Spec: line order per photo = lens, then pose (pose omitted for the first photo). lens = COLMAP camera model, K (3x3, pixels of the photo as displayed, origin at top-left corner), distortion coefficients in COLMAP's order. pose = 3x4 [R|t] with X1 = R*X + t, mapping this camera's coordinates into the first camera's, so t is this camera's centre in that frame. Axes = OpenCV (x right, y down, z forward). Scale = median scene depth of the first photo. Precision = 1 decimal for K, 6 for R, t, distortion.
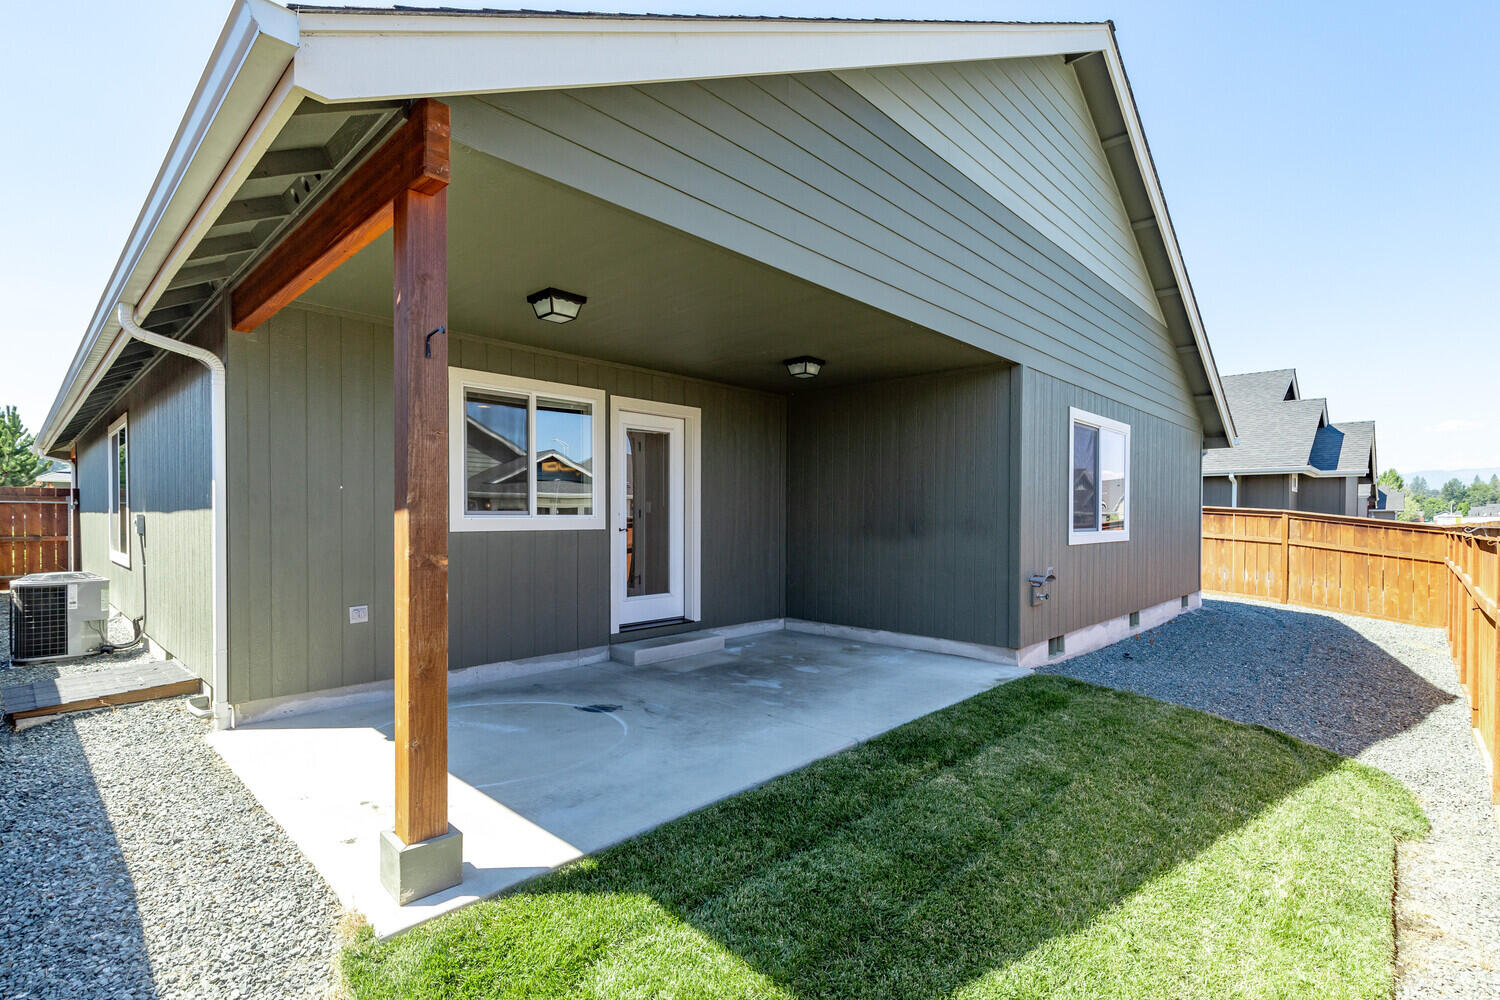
lens RADIAL K [[705.8, 0, 750.9], [0, 705.8, 520.5], [0, 0, 1]] dist [-0.000071, 0.000071]
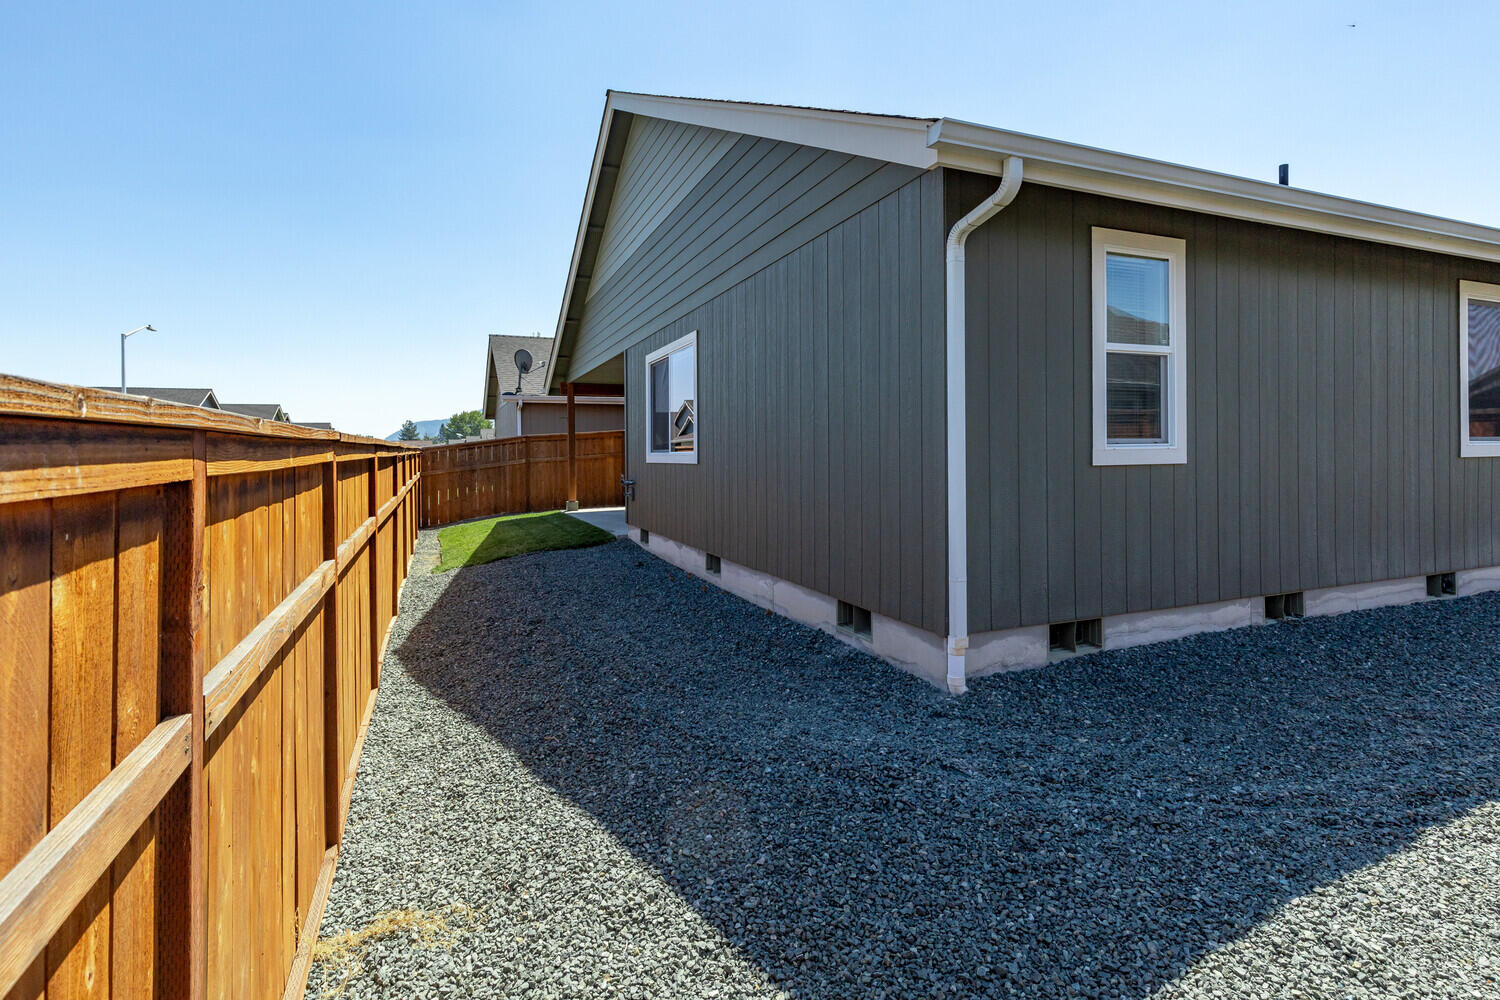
lens RADIAL K [[706.6, 0, 726.1], [0, 706.6, 455.0], [0, 0, 1]] dist [-0.000334, -0.000059]
pose [[-0.417510, -0.004443, -0.908662, 1.309067], [-0.001878, 0.999990, -0.004027, 0.020937], [0.908670, 0.000025, -0.417514, 1.395567]]
